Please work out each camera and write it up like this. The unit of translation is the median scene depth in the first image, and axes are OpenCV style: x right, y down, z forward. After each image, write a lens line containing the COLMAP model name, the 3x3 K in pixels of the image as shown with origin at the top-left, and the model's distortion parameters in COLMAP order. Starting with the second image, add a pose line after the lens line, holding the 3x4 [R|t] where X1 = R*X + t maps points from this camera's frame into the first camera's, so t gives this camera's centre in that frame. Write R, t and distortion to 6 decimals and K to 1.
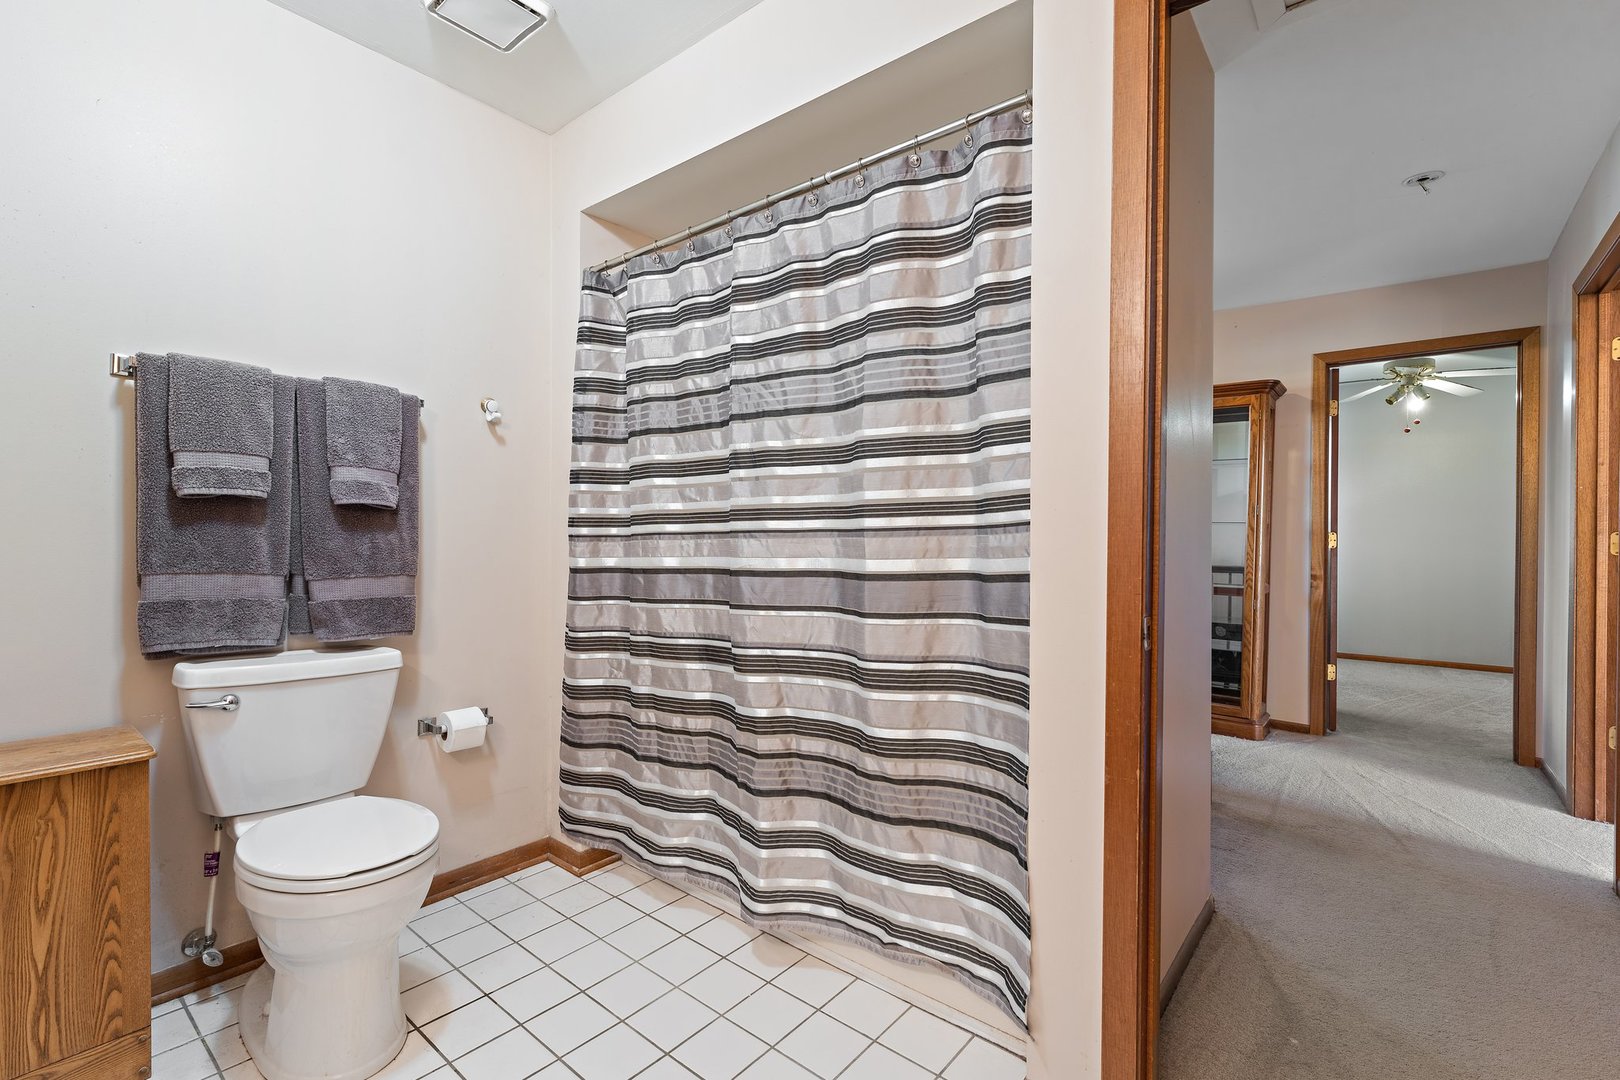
lens RADIAL K [[708.2, 0, 818.7], [0, 708.2, 535.8], [0, 0, 1]] dist [0.001762, 0.000238]
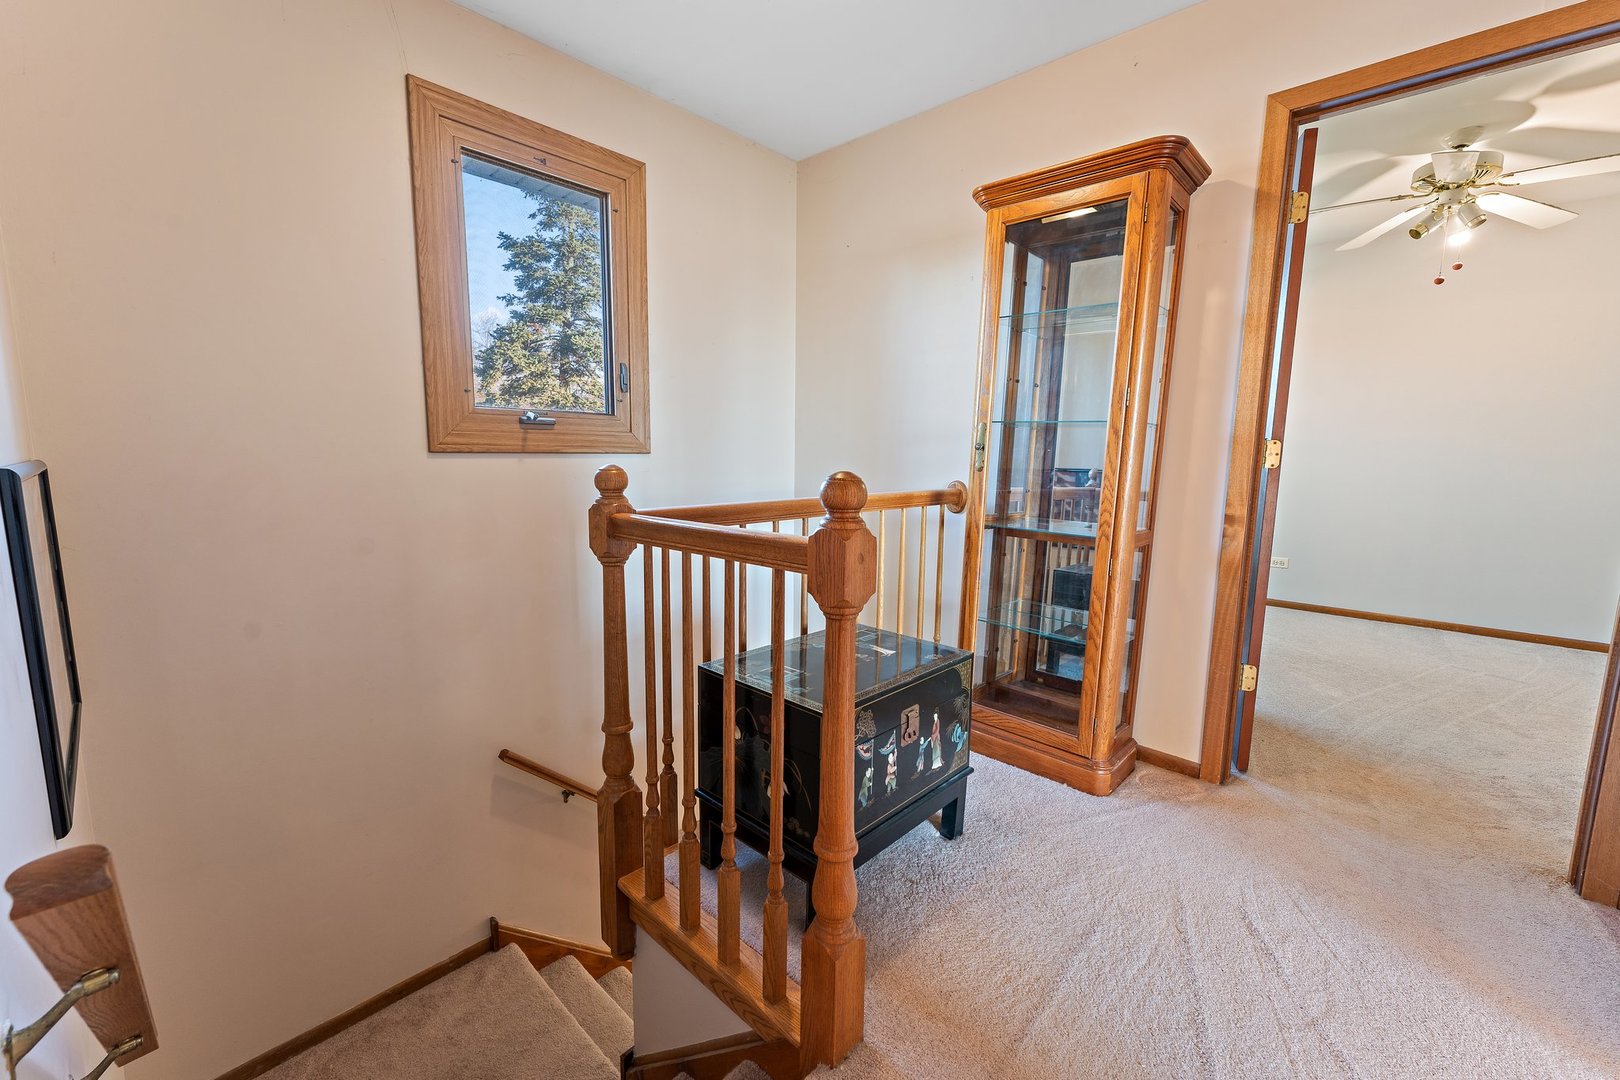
lens RADIAL K [[656.6, 0, 806.9], [0, 656.6, 533.7], [0, 0, 1]] dist [0.005838, 0.000456]
pose [[0.998279, 0.015334, -0.056597, 0.386840], [-0.007939, 0.991659, 0.128644, 0.004410], [0.058097, -0.127974, 0.990074, 0.451985]]
